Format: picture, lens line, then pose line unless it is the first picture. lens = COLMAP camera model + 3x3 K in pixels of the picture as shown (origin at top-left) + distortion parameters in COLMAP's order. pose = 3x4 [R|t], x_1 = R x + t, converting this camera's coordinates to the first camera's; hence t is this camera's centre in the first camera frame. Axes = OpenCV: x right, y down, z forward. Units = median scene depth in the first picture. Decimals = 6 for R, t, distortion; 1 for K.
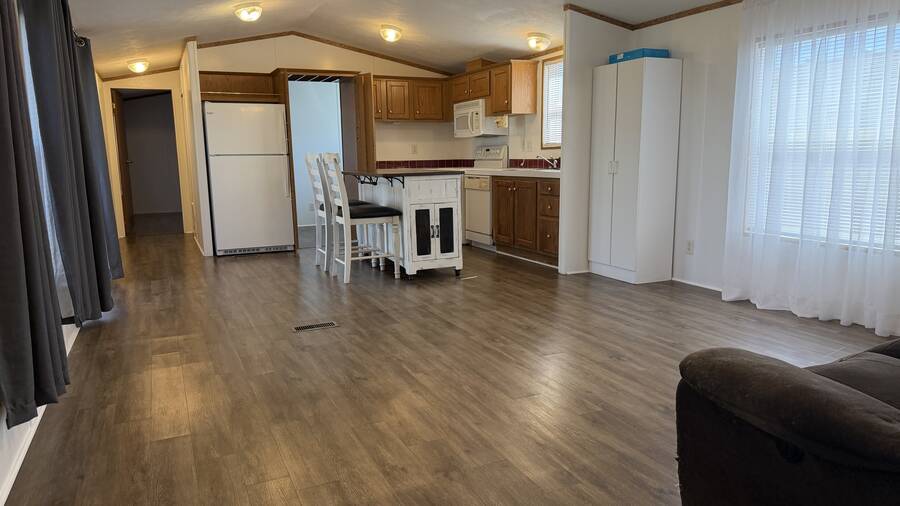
lens RADIAL K [[629.6, 0, 446.3], [0, 629.6, 253.4], [0, 0, 1]] dist [0.088089, -0.100419]
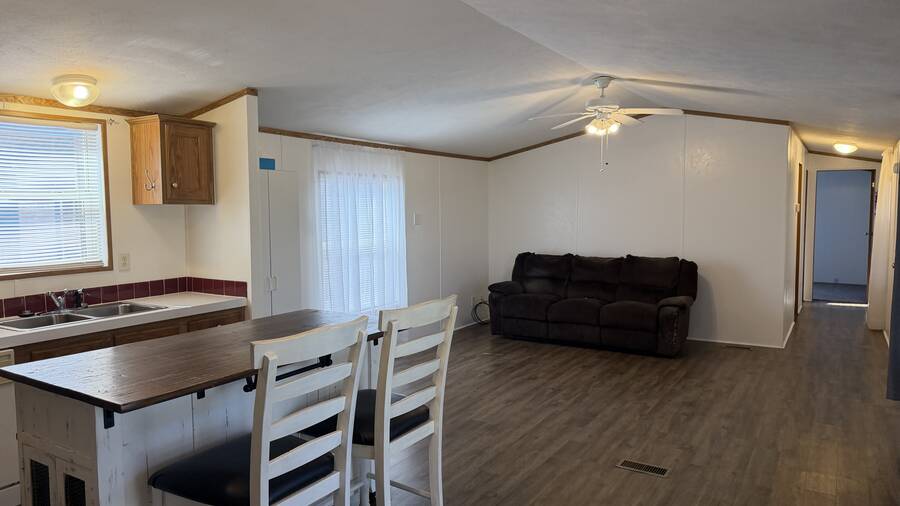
lens RADIAL K [[629.6, 0, 446.3], [0, 629.6, 253.4], [0, 0, 1]] dist [0.088089, -0.100419]
pose [[-0.555062, -0.053745, 0.830071, -0.462740], [0.139142, 0.977851, 0.156356, -0.214884], [-0.820089, 0.202285, -0.535290, 0.965872]]
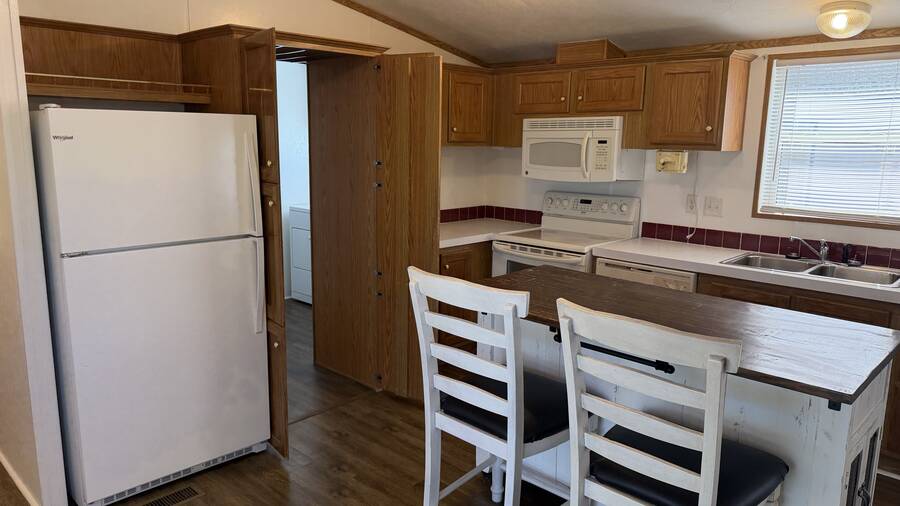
lens RADIAL K [[629.6, 0, 446.3], [0, 629.6, 253.4], [0, 0, 1]] dist [0.088089, -0.100419]
pose [[0.931386, -0.039150, 0.361921, -0.302759], [0.029658, 0.999056, 0.031747, -0.160175], [-0.362822, -0.018835, 0.931668, 0.588266]]
